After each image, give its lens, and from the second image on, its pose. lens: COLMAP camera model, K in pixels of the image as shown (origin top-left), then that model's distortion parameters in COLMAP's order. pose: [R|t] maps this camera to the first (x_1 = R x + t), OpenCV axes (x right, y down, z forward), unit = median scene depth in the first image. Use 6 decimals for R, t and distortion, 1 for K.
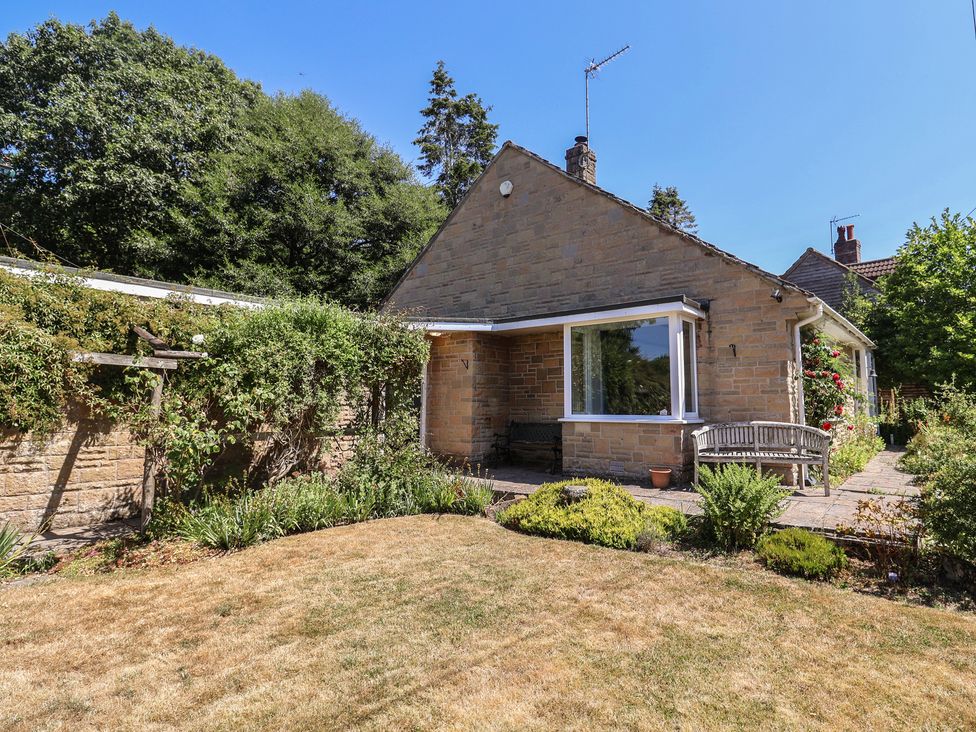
lens RADIAL K [[636.7, 0, 528.8], [0, 636.7, 338.9], [0, 0, 1]] dist [0.003439, -0.002126]
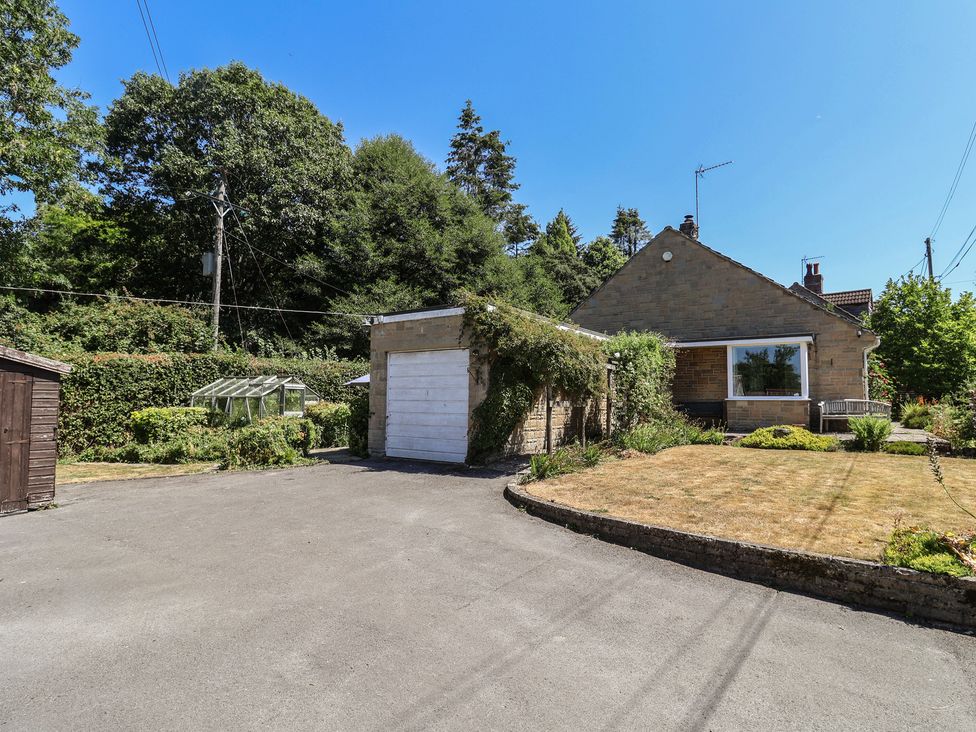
lens RADIAL K [[650.2, 0, 488.0], [0, 650.2, 366.0], [0, 0, 1]] dist [0.003345, -0.007479]
pose [[0.994125, 0.014857, 0.107218, -0.707079], [-0.019959, 0.998711, 0.046674, -0.031583], [-0.106386, -0.048540, 0.993139, -0.631247]]
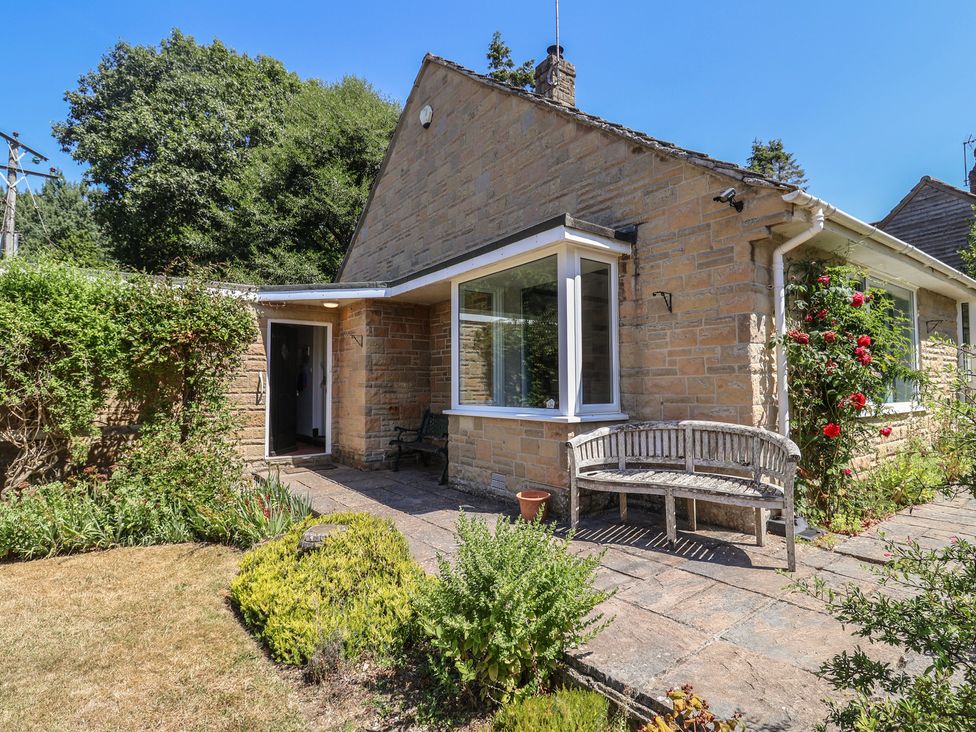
lens RADIAL K [[585.0, 0, 473.4], [0, 585.0, 370.0], [0, 0, 1]] dist [0.001040, -0.002573]
pose [[0.956678, -0.016164, -0.290698, 0.243577], [0.039182, 0.996523, 0.073534, 0.027155], [0.288499, -0.081739, 0.953985, 0.327806]]
